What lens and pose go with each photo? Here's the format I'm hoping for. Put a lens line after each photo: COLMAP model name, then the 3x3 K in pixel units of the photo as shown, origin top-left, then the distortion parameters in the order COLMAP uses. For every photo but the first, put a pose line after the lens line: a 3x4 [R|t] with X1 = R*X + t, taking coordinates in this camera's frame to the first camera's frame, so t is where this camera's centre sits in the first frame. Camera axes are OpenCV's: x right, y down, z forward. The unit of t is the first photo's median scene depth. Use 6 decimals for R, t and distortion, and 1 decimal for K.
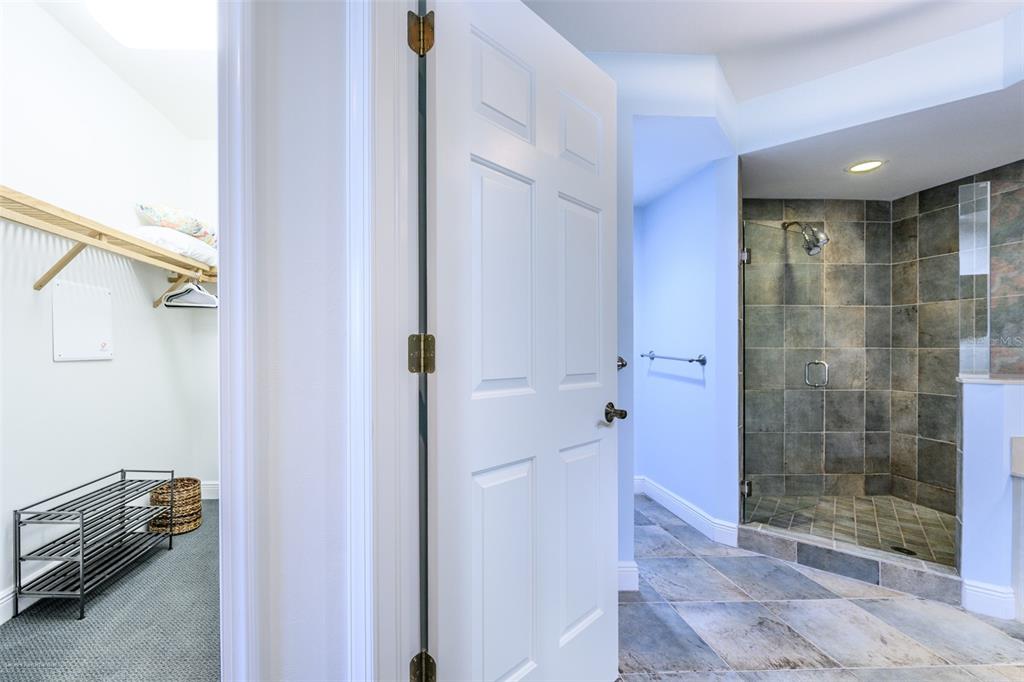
lens RADIAL K [[424.9, 0, 448.9], [0, 424.9, 347.8], [0, 0, 1]] dist [-0.001999, 0.000247]
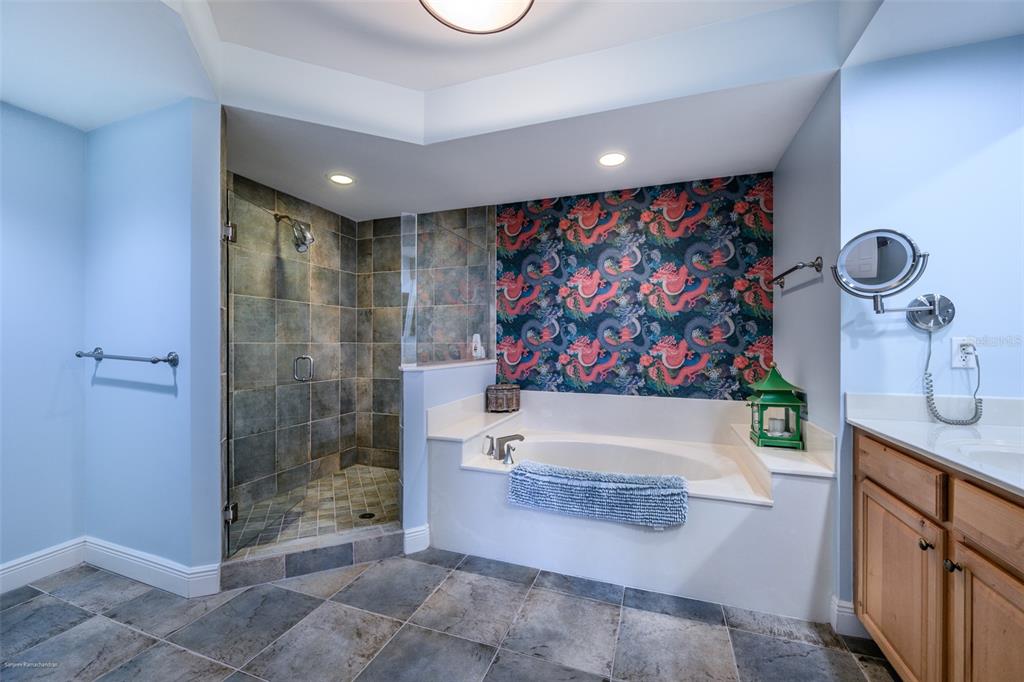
lens RADIAL K [[404.5, 0, 512.0], [0, 404.5, 341.0], [0, 0, 1]] dist [-0.011735, -0.000002]
pose [[0.376878, 0.002243, 0.926260, 0.151695], [0.001630, 0.999994, -0.003085, -0.000369], [-0.926262, 0.002673, 0.376872, 0.165004]]
